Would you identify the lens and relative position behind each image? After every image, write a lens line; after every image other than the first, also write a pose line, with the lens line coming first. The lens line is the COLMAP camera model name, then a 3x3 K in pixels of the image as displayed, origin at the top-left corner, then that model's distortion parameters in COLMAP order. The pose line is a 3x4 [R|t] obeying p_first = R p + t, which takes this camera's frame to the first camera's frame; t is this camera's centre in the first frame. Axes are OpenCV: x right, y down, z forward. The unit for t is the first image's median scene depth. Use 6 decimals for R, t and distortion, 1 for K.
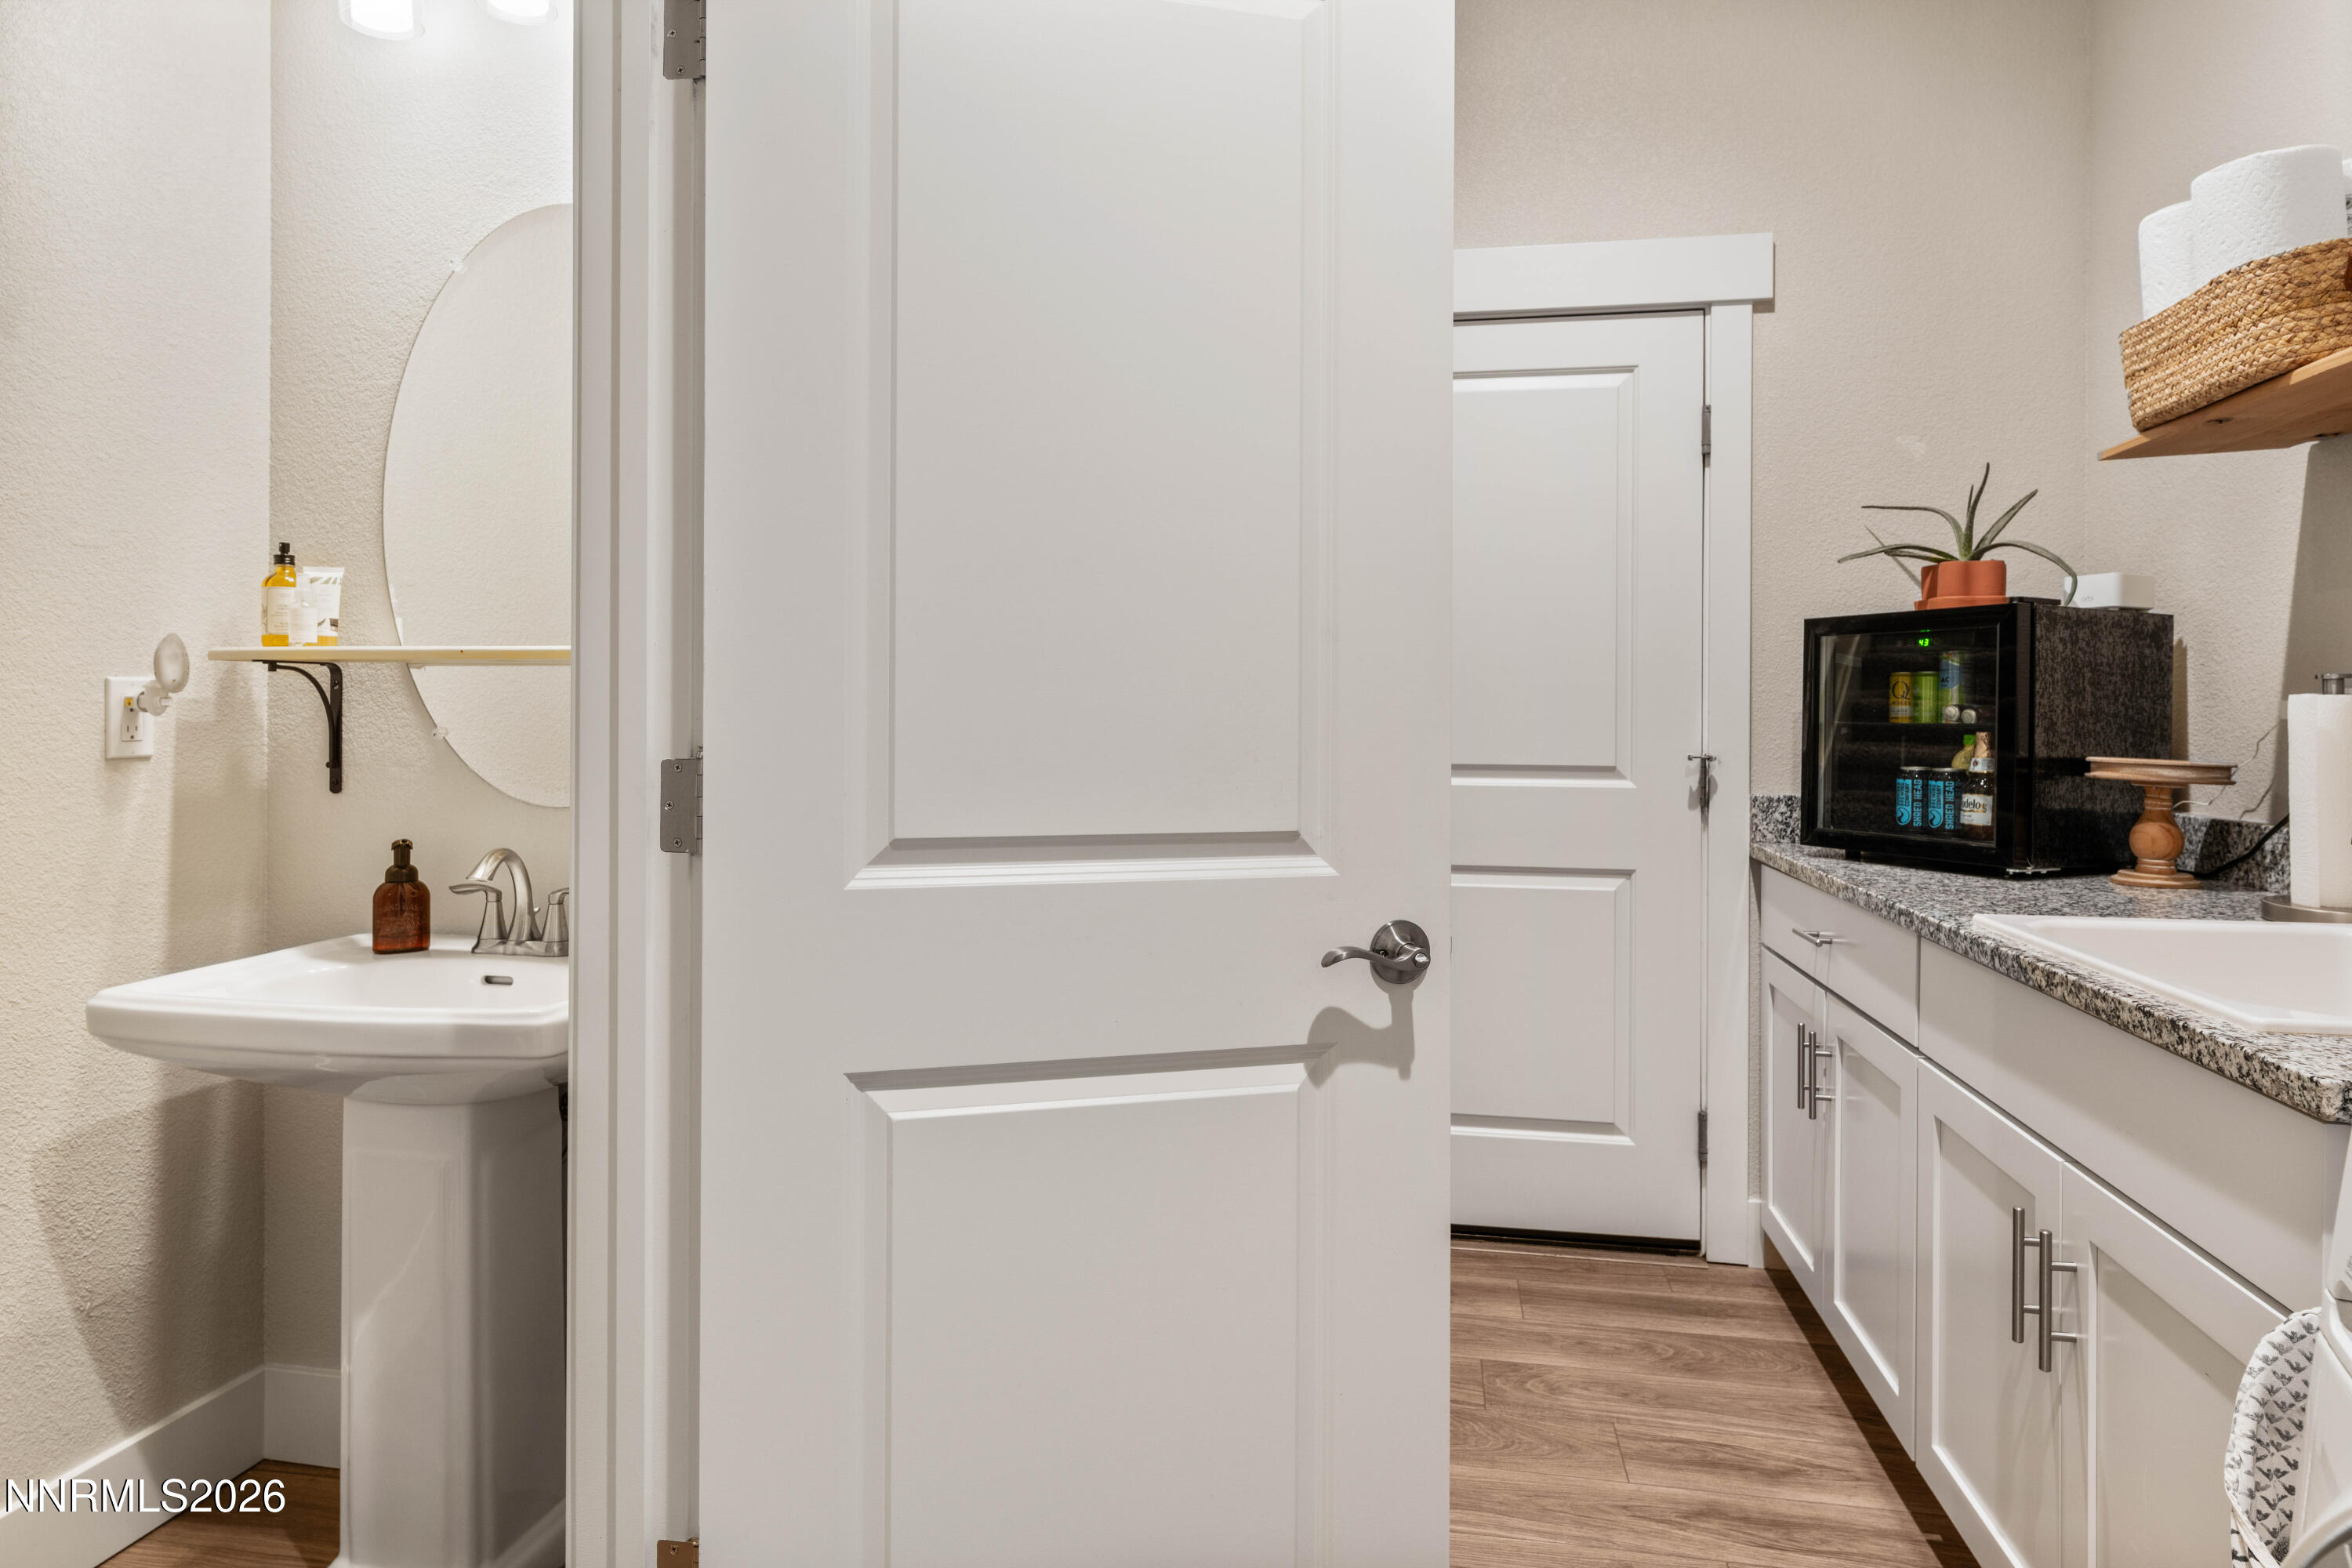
lens RADIAL K [[1323.6, 0, 1197.9], [0, 1323.6, 708.1], [0, 0, 1]] dist [0.002938, -0.002160]
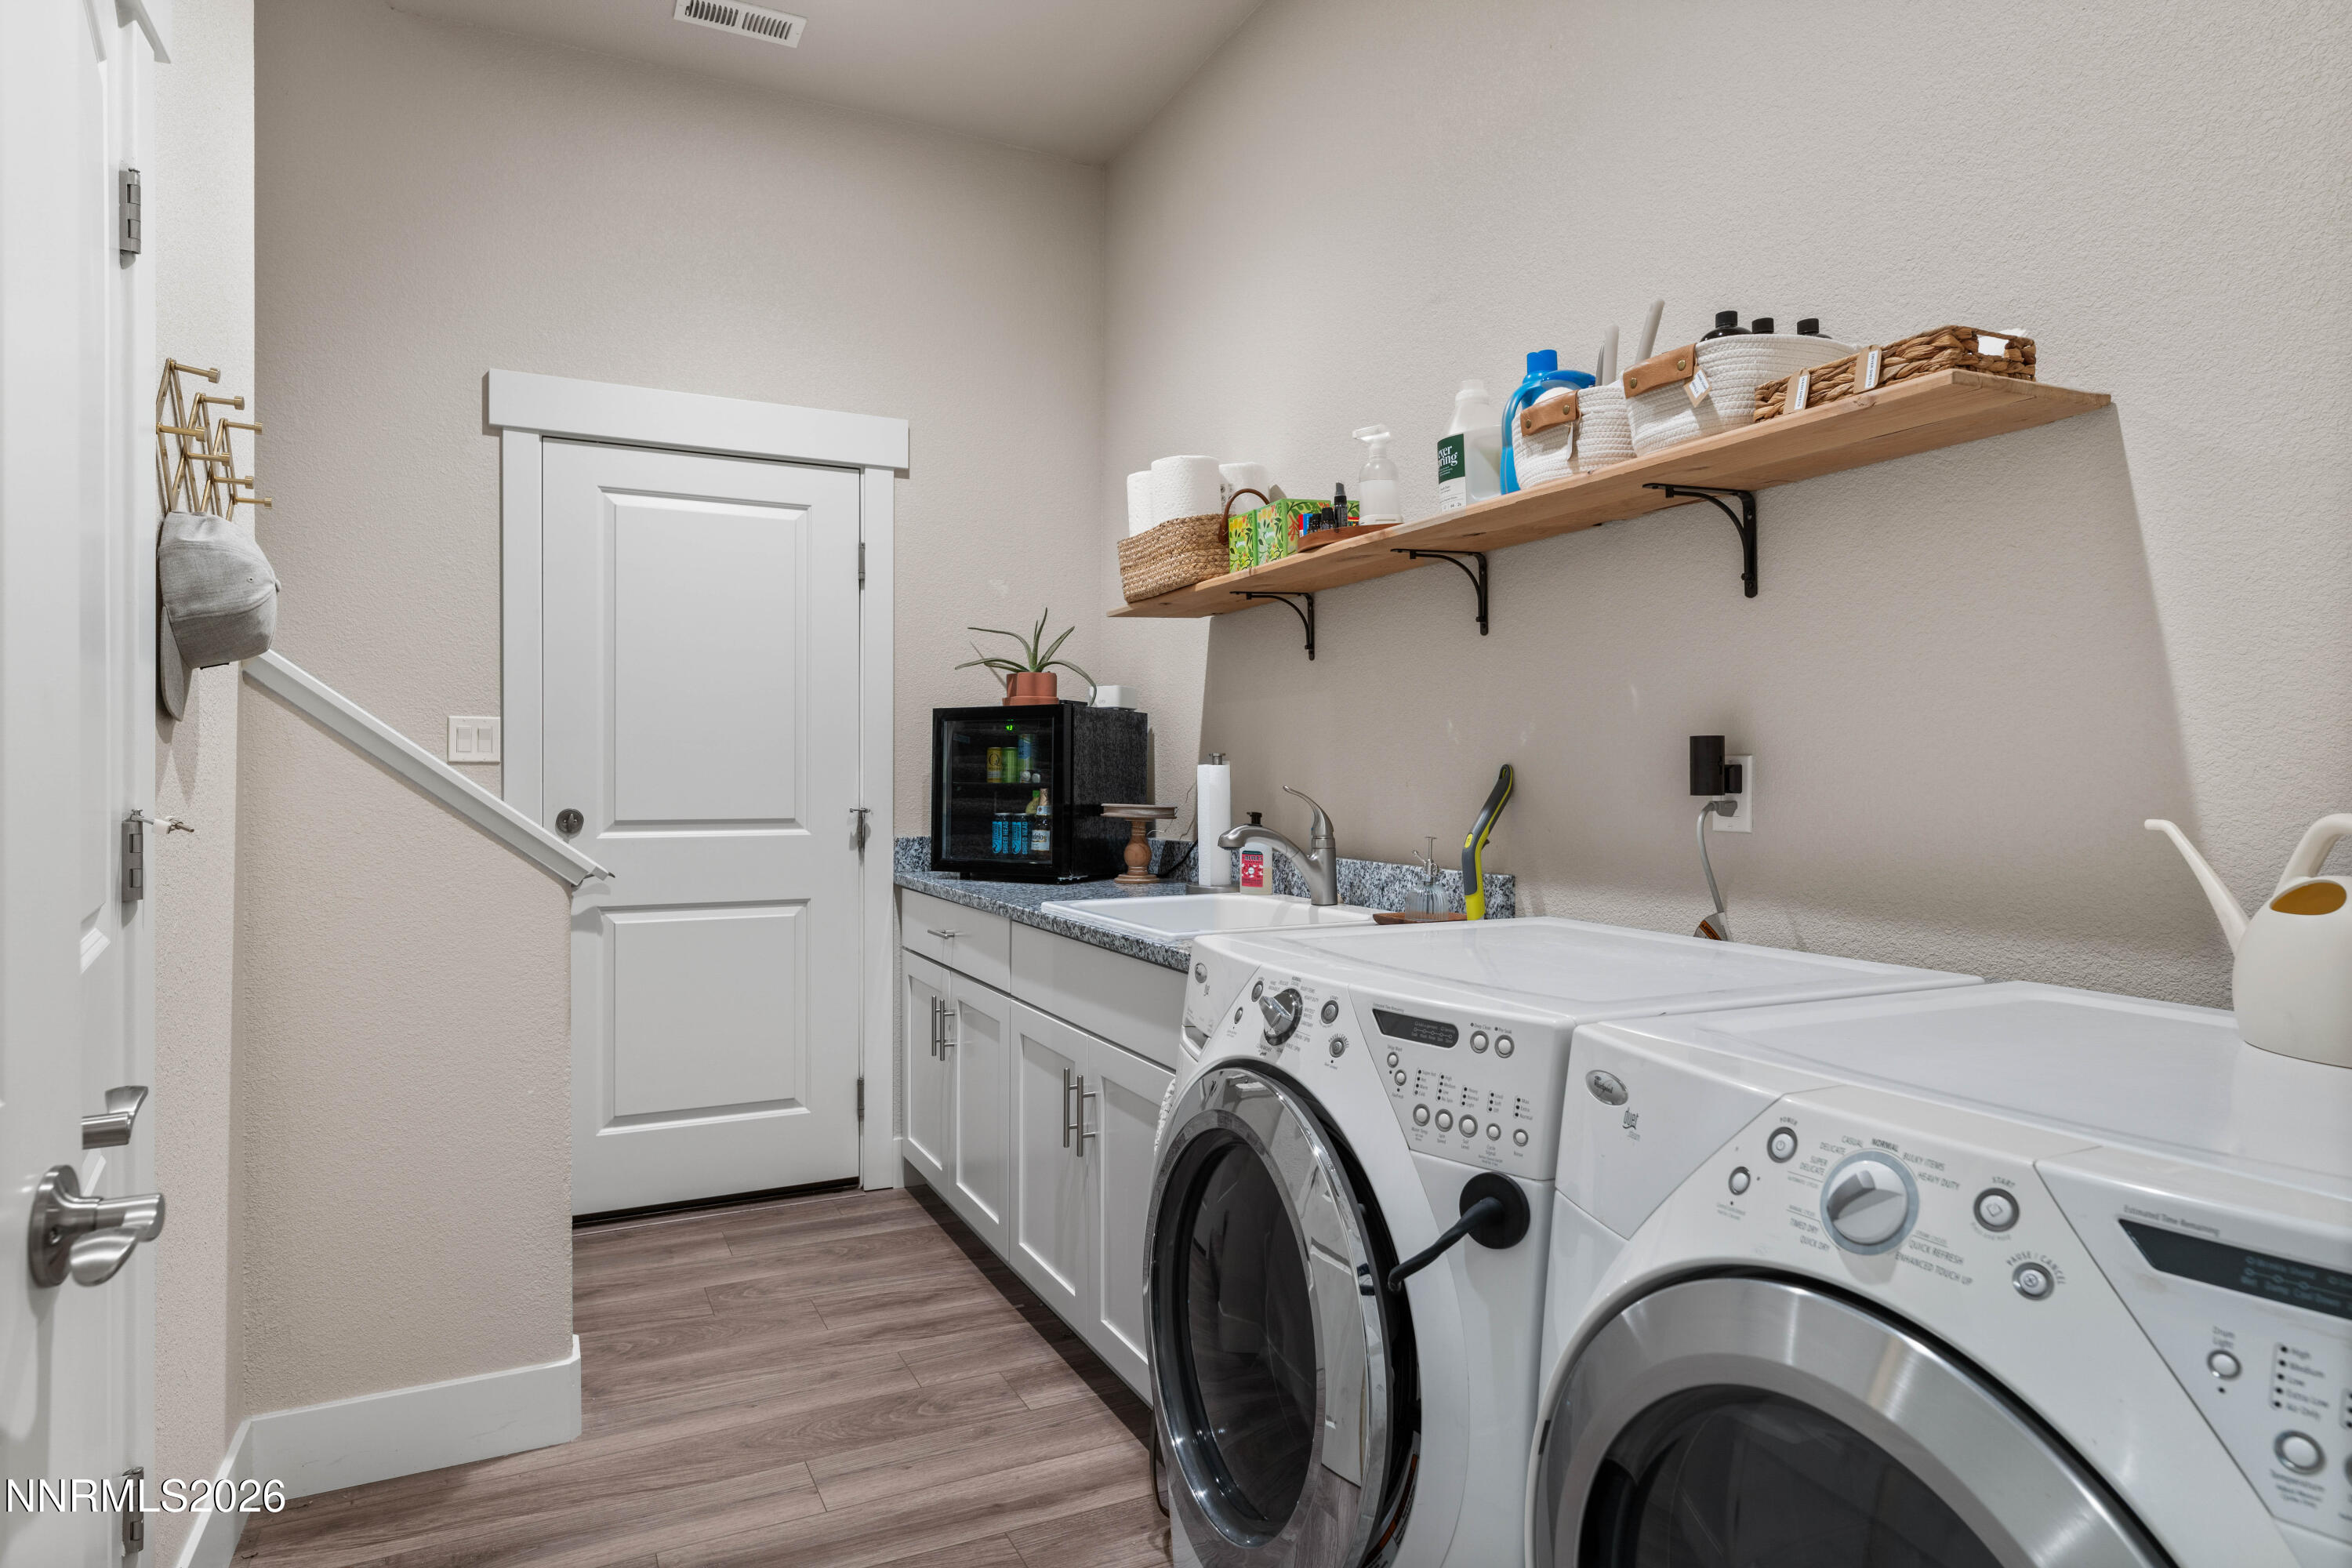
lens RADIAL K [[1323.6, 0, 1174.4], [0, 1323.6, 779.9], [0, 0, 1]] dist [0.002938, -0.002160]
pose [[0.801302, -0.005935, 0.598230, -0.185686], [0.001143, 0.999964, 0.008390, -0.004176], [-0.598258, -0.006039, 0.801280, -0.288983]]
